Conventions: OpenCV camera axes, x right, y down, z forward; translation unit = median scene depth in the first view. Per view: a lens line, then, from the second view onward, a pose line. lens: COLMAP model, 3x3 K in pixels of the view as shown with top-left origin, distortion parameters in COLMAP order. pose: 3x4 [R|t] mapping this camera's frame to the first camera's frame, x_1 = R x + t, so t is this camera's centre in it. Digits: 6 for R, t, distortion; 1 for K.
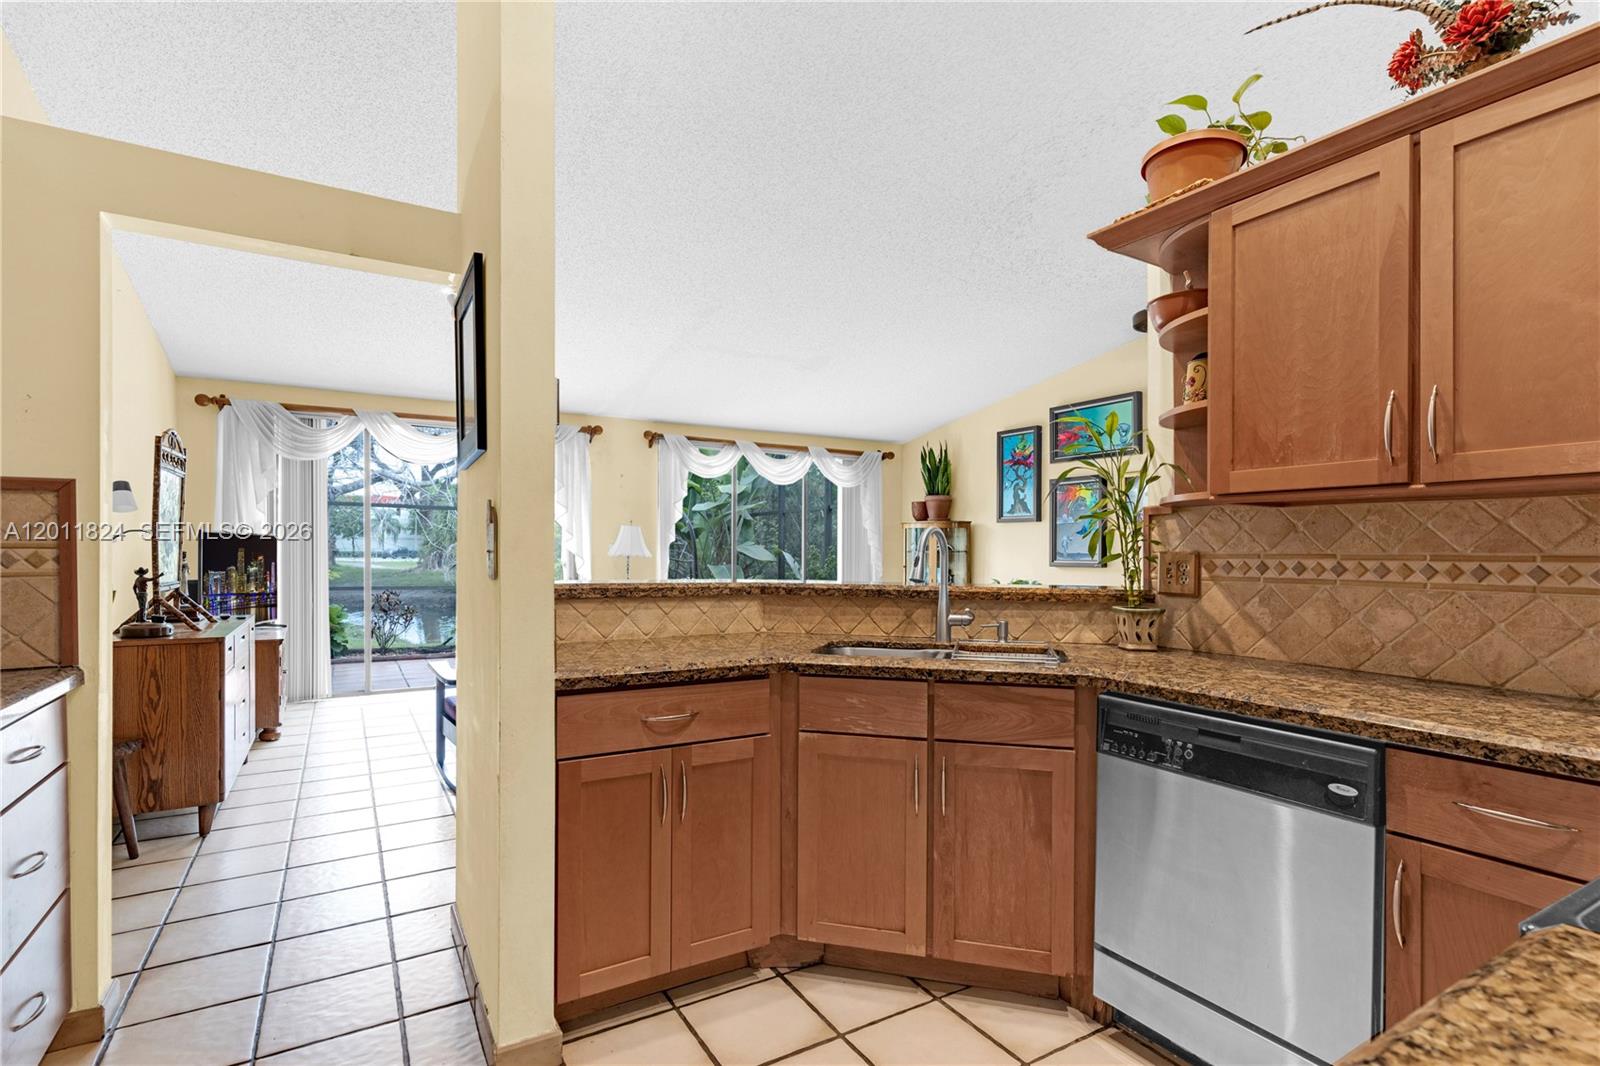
lens RADIAL K [[757.7, 0, 795.2], [0, 757.7, 545.6], [0, 0, 1]] dist [0.004466, -0.000564]
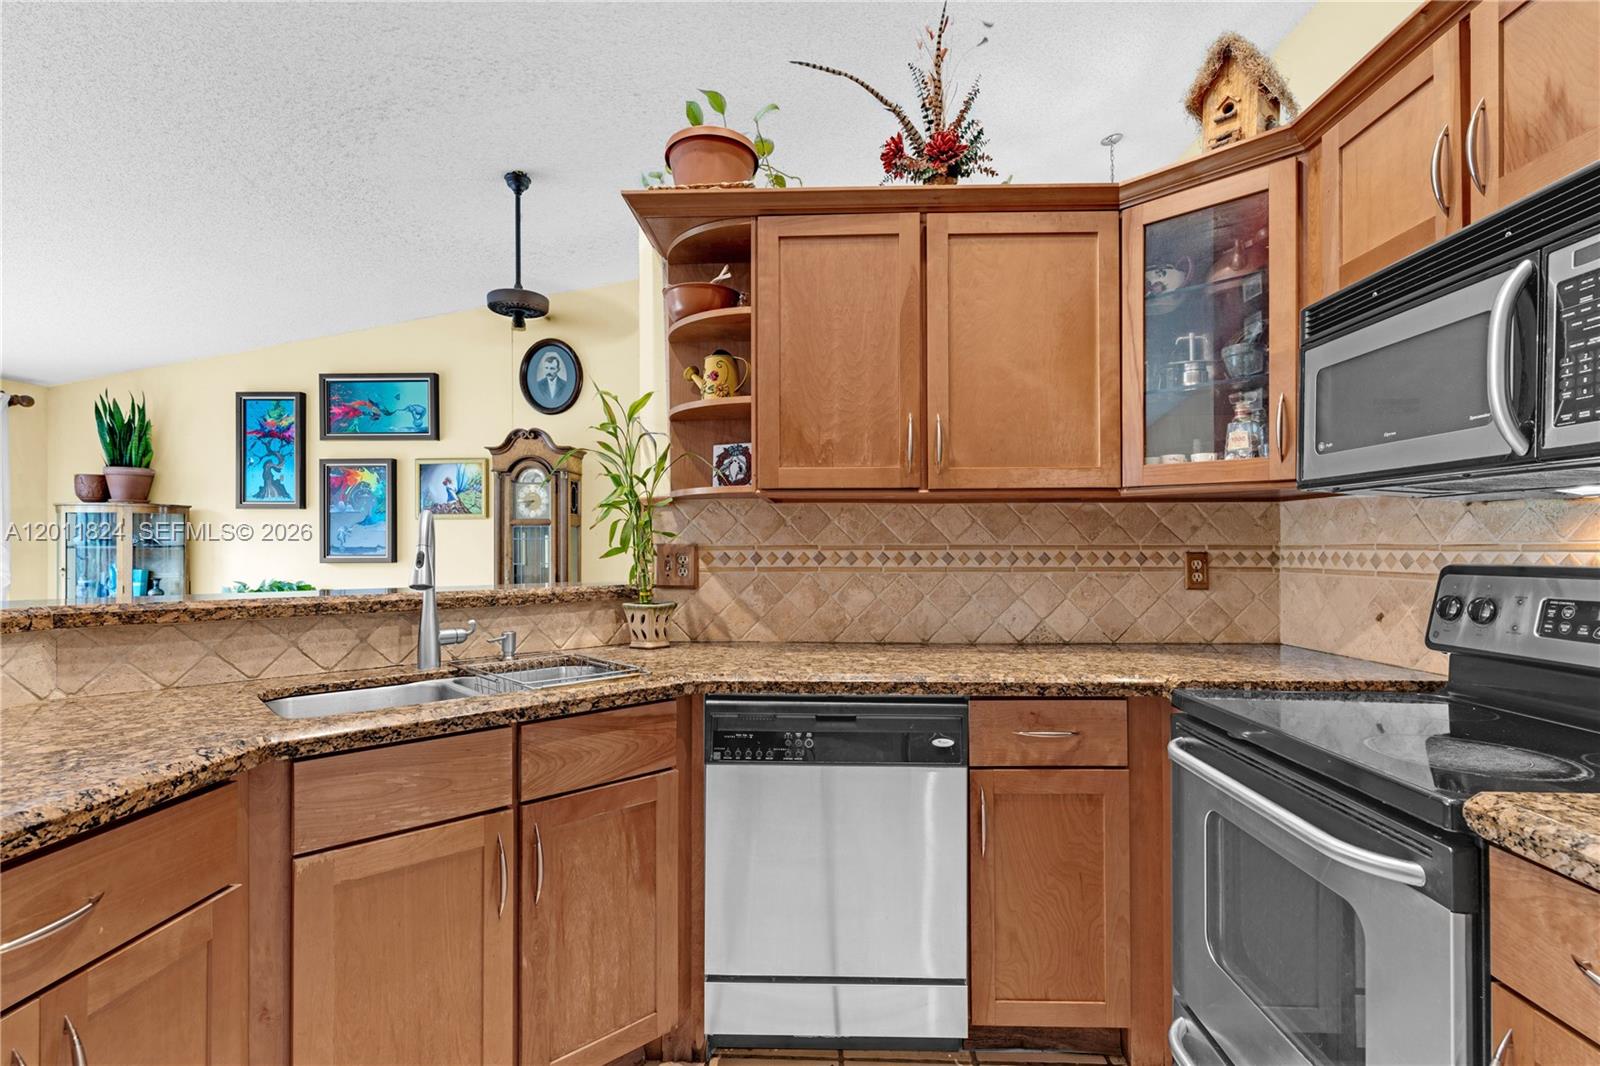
lens RADIAL K [[757.7, 0, 796.6], [0, 757.7, 535.8], [0, 0, 1]] dist [0.004466, -0.000564]
pose [[0.548631, 0.003966, 0.836055, -0.291695], [-0.000896, 0.999991, -0.004156, 0.001505], [-0.836064, 0.001531, 0.548630, 0.392434]]
